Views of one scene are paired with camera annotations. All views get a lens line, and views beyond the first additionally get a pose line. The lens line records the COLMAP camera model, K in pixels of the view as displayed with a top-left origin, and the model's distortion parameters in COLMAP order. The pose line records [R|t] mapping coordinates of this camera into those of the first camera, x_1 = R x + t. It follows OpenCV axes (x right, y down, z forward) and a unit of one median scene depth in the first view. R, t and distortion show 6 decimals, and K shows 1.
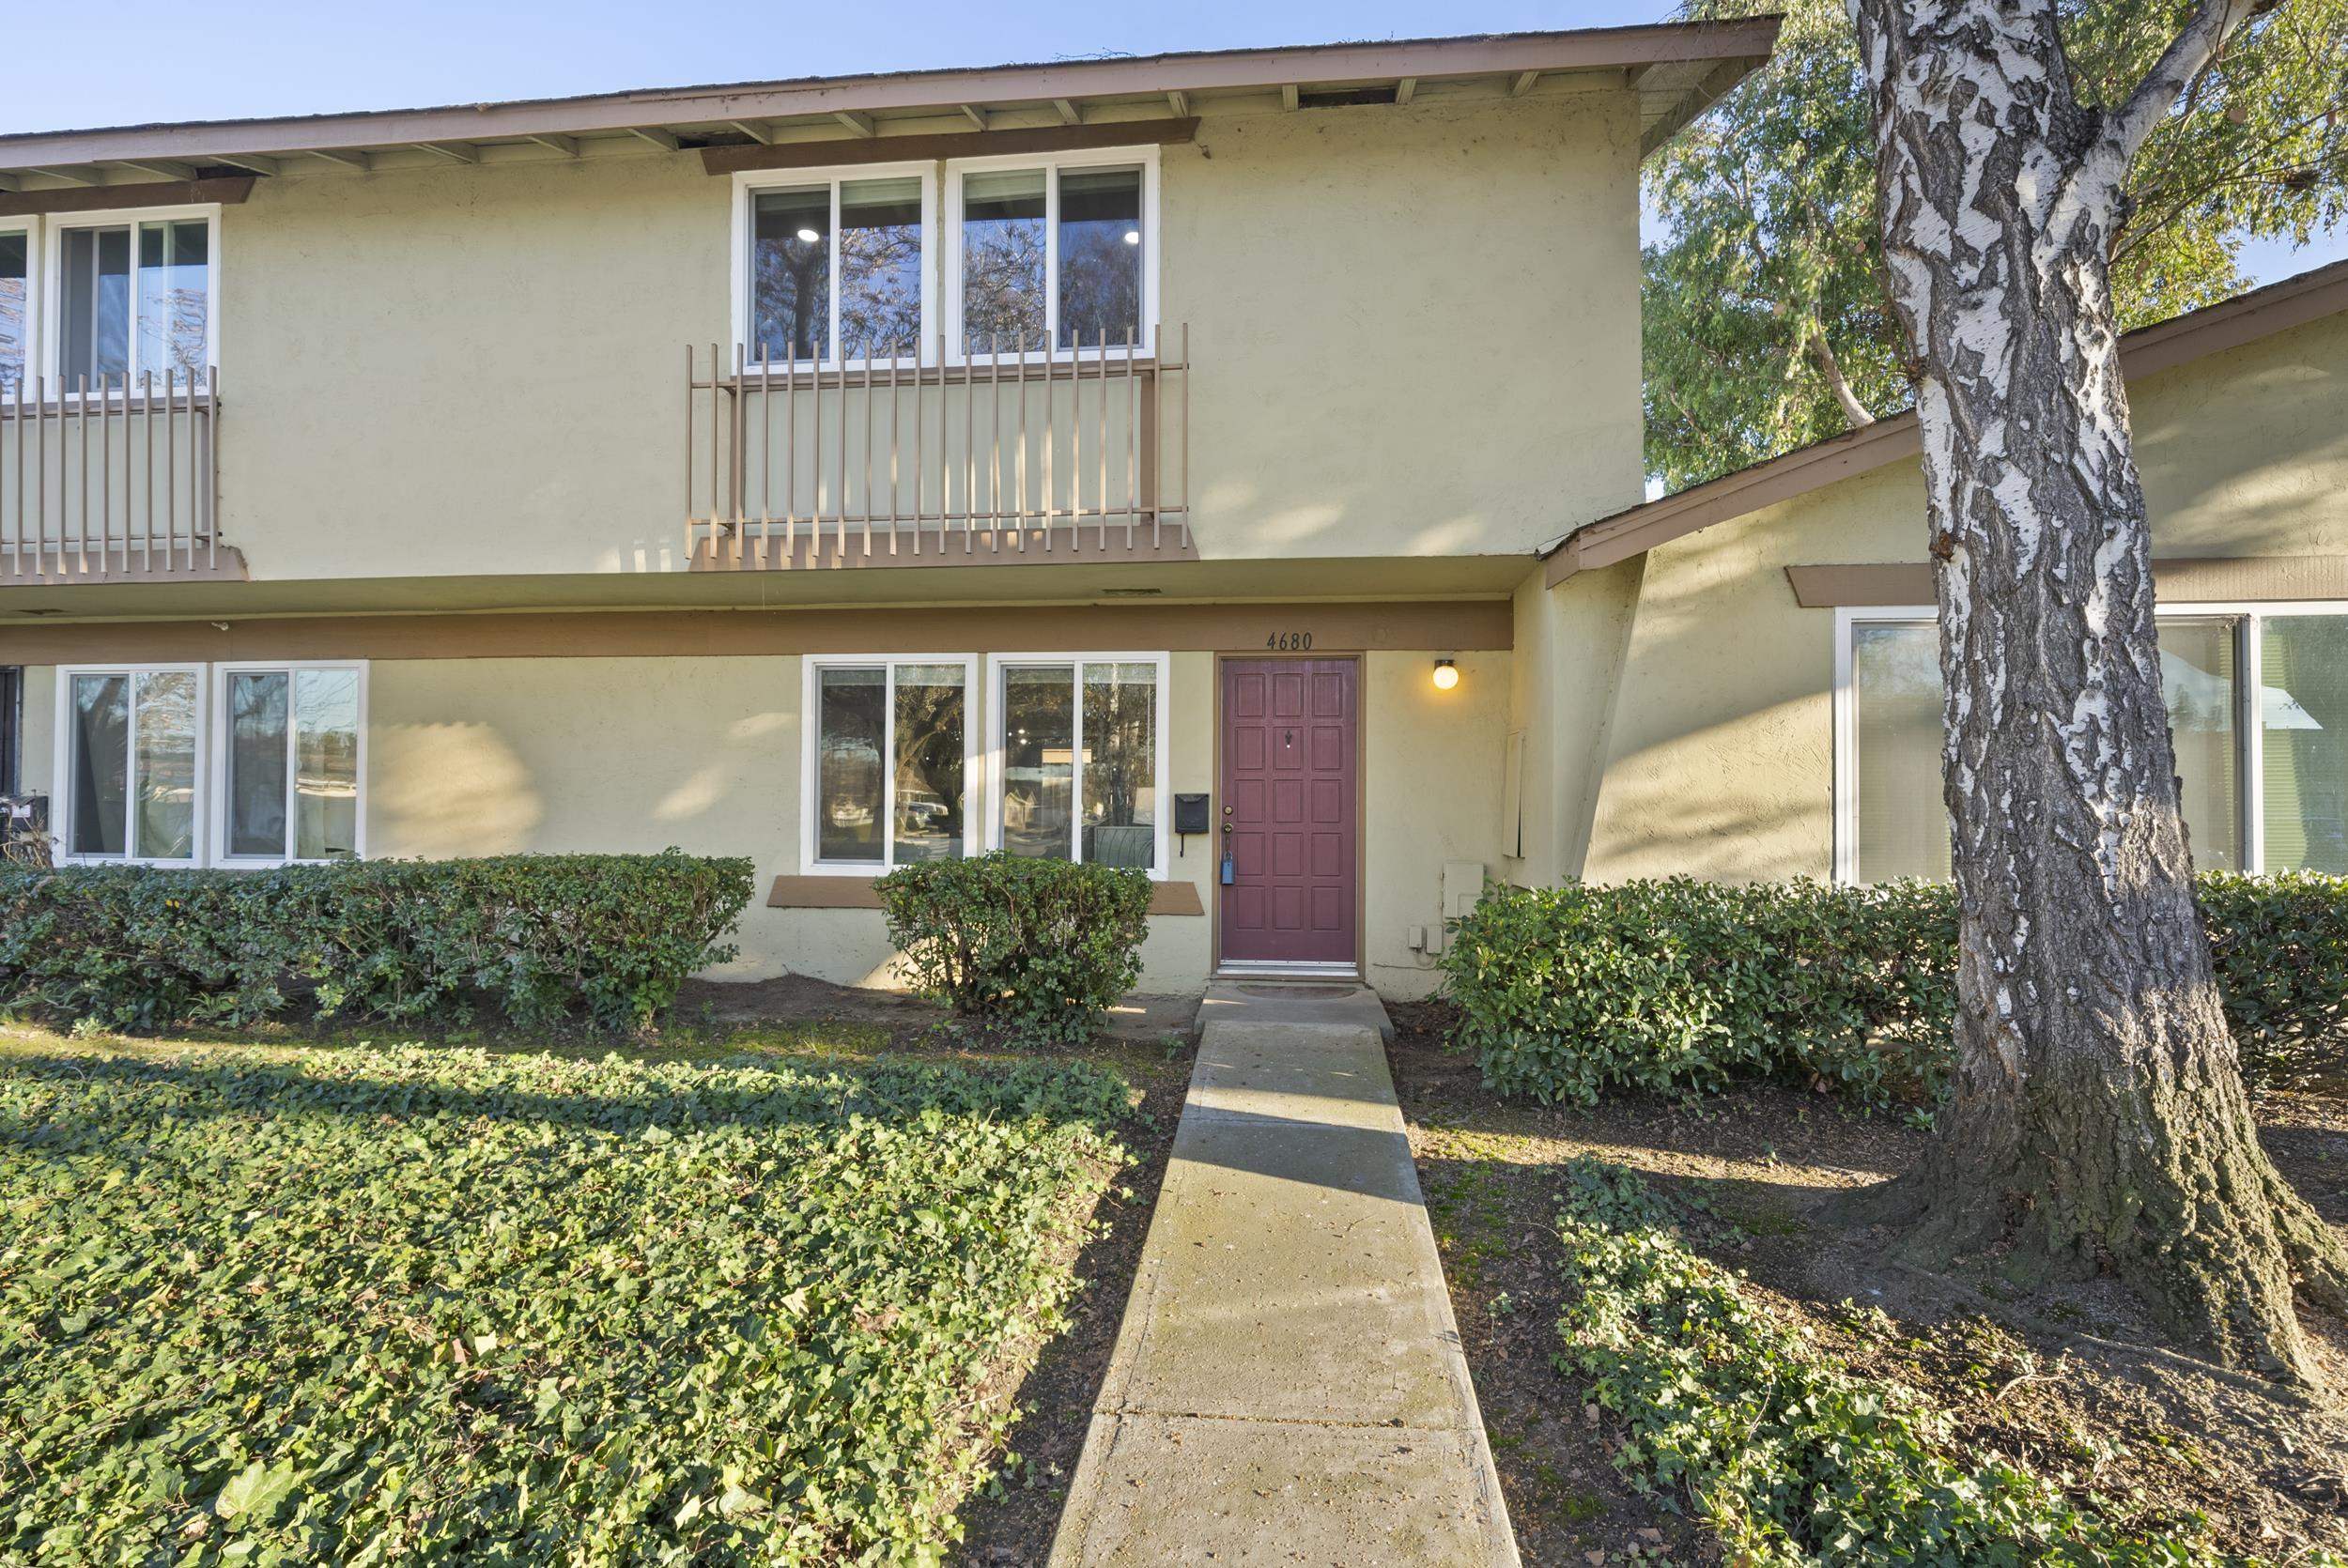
lens RADIAL K [[1078.9, 0, 1166.8], [0, 1078.9, 799.3], [0, 0, 1]] dist [0.001417, 0.000186]
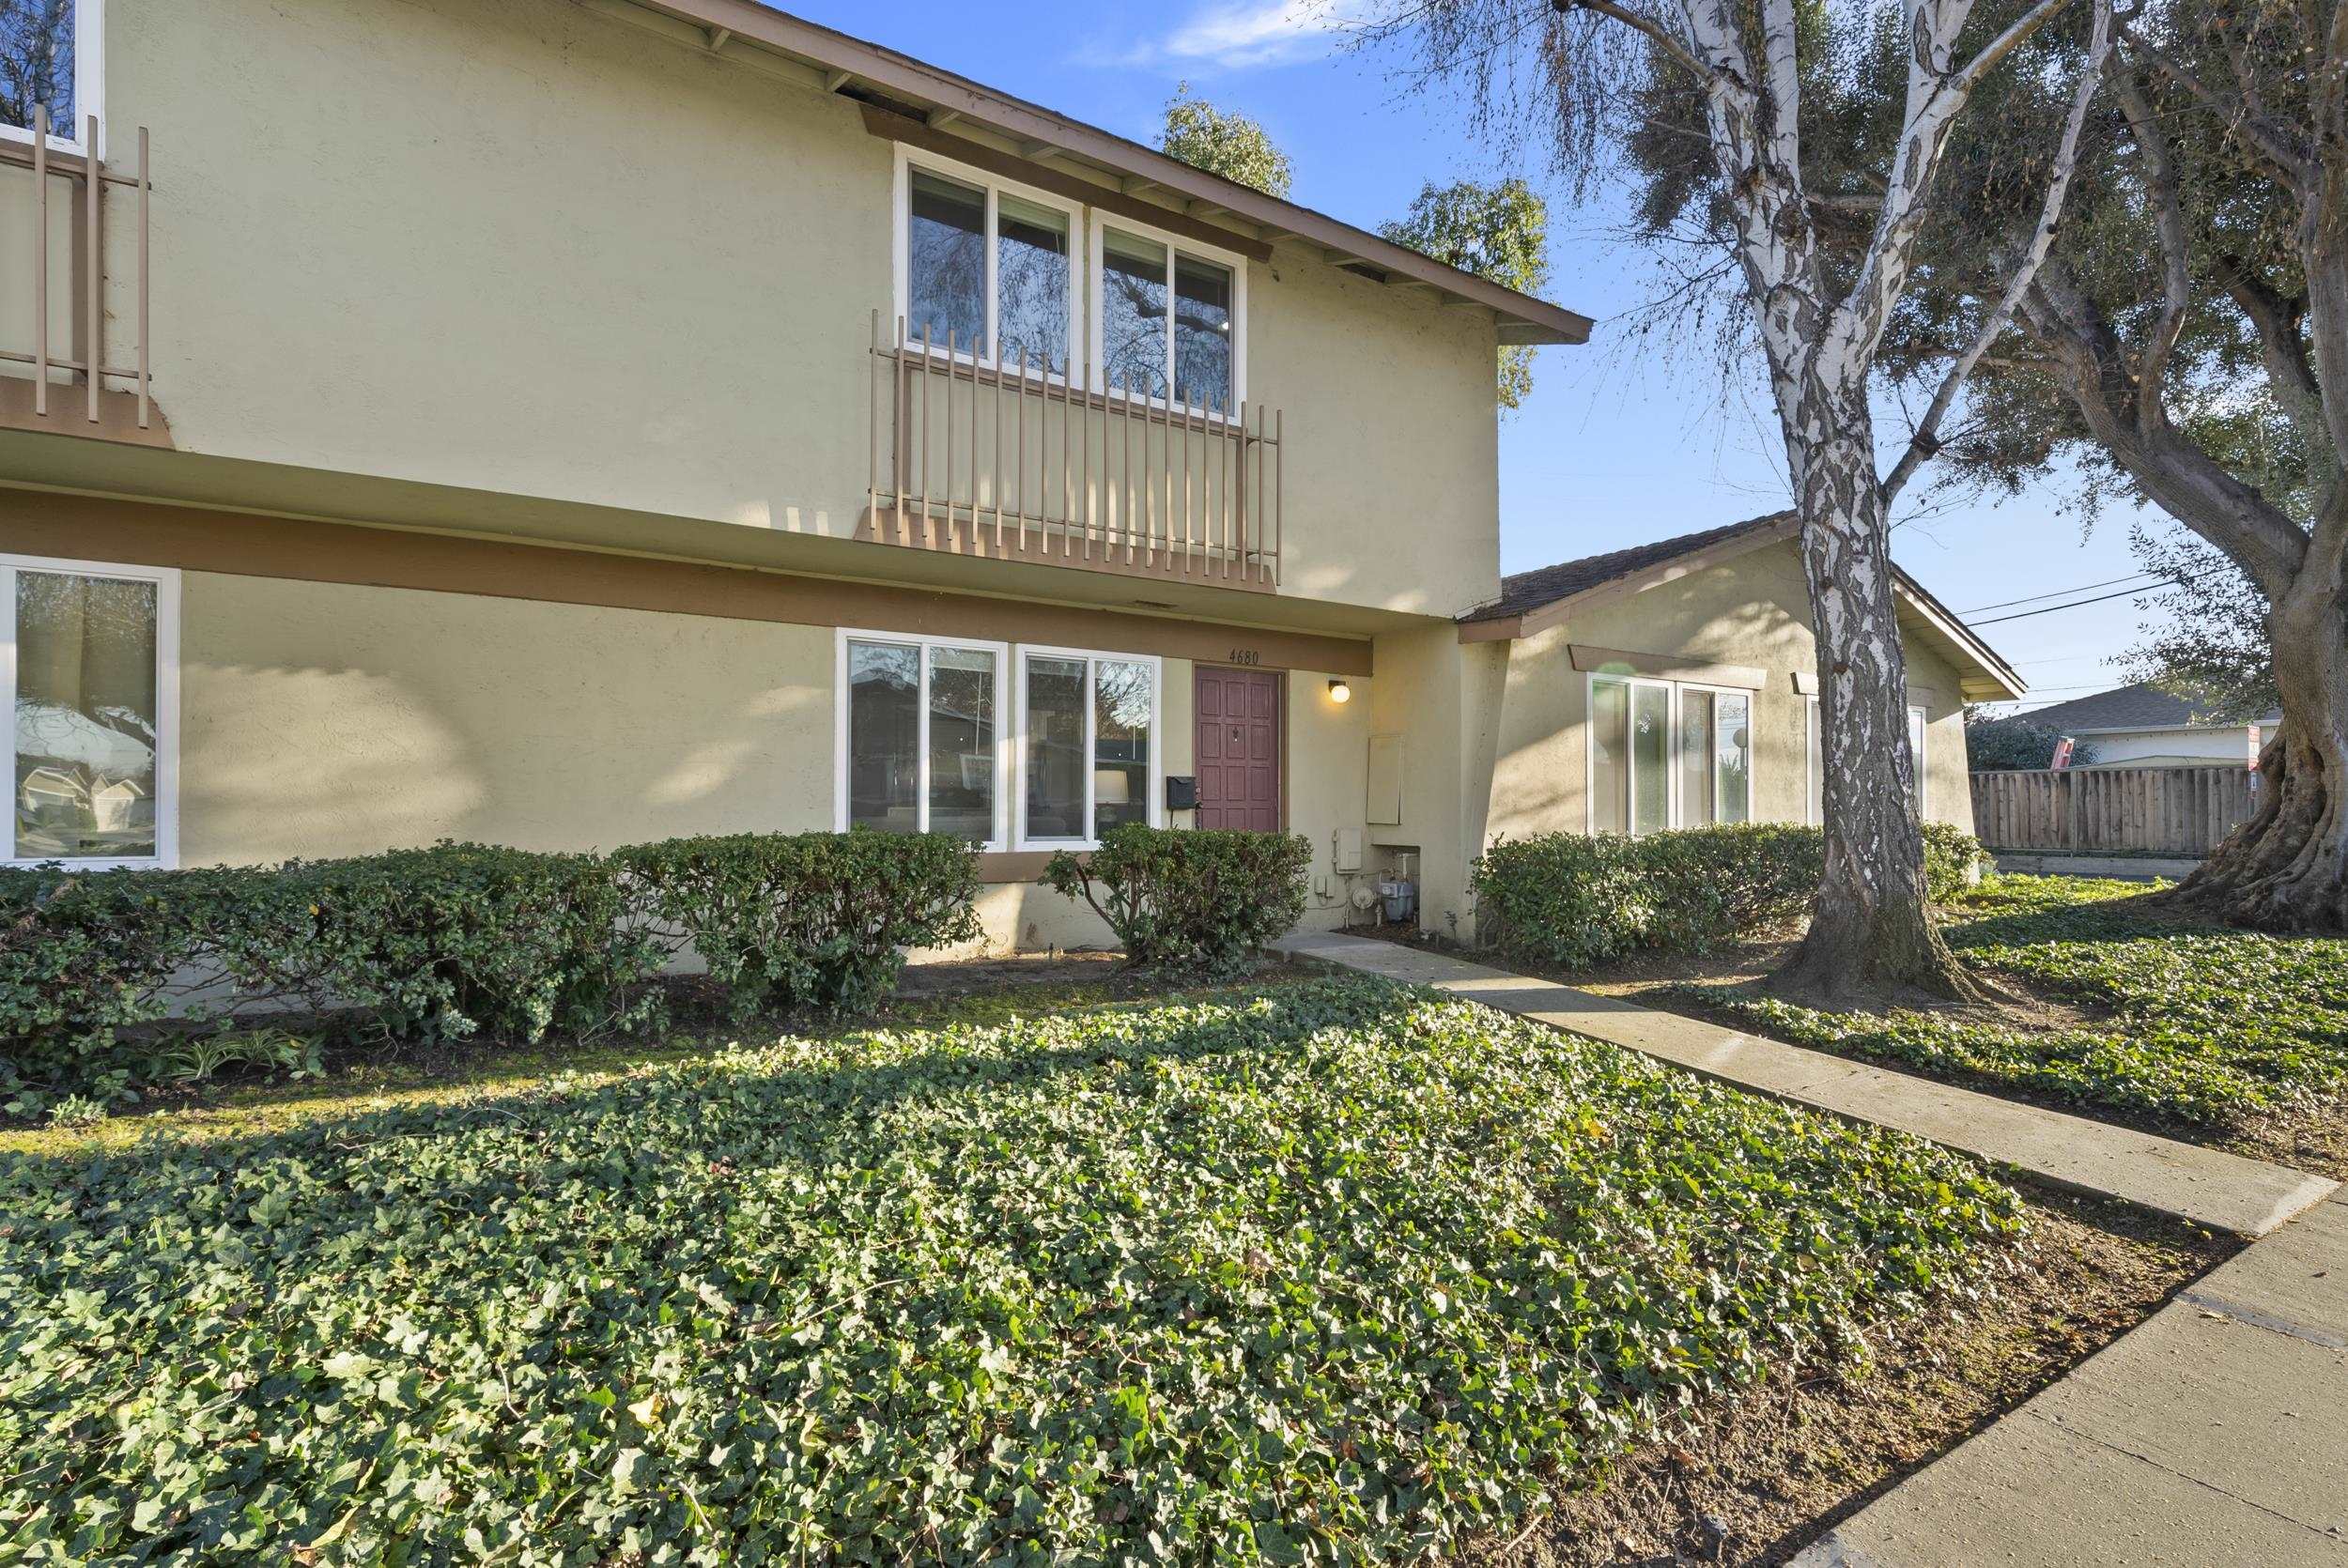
lens RADIAL K [[1097.0, 0, 1175.9], [0, 1097.0, 797.4], [0, 0, 1]] dist [0.003339, 0.000810]
pose [[0.783066, 0.002137, 0.621935, -0.849965], [-0.007743, 0.999950, 0.006314, 0.011649], [-0.621891, -0.009760, 0.783043, 0.049449]]
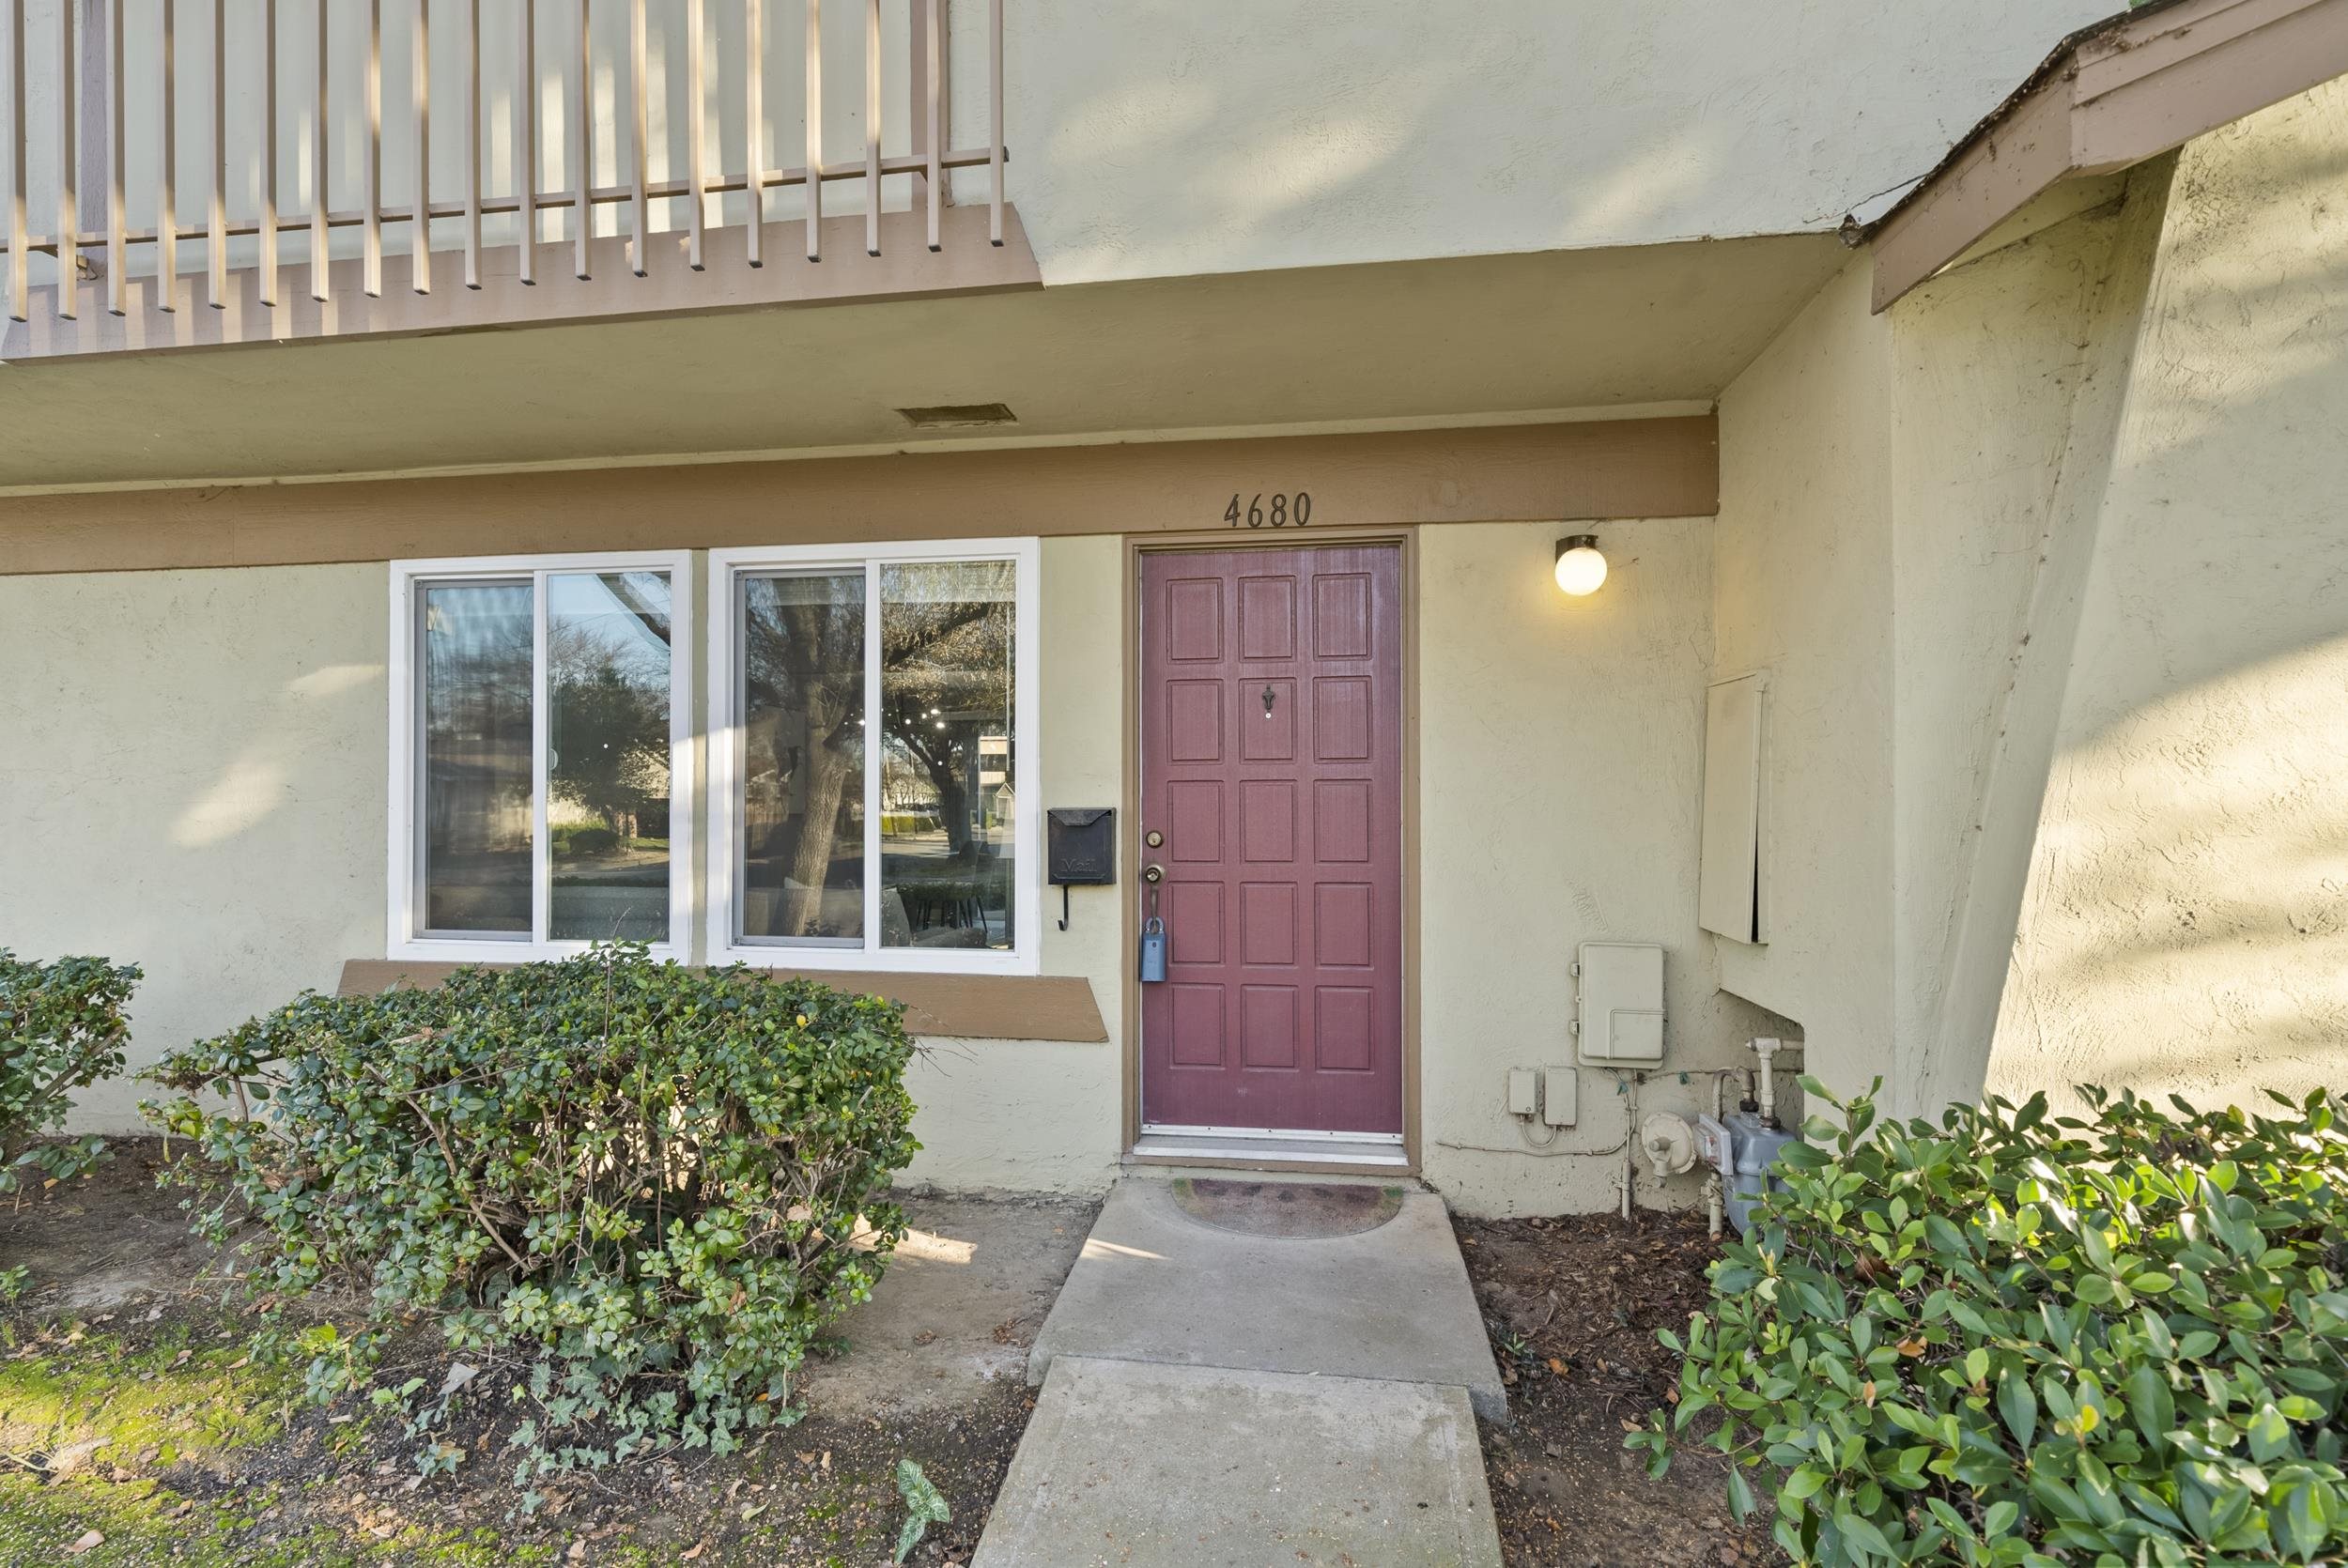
lens RADIAL K [[1032.3, 0, 1169.2], [0, 1032.3, 799.7], [0, 0, 1]] dist [0.000787, 0.000007]
pose [[0.999623, -0.006579, -0.026662, 0.089912], [0.006522, 0.999976, -0.002229, -0.009040], [0.026676, 0.002054, 0.999642, 0.578719]]
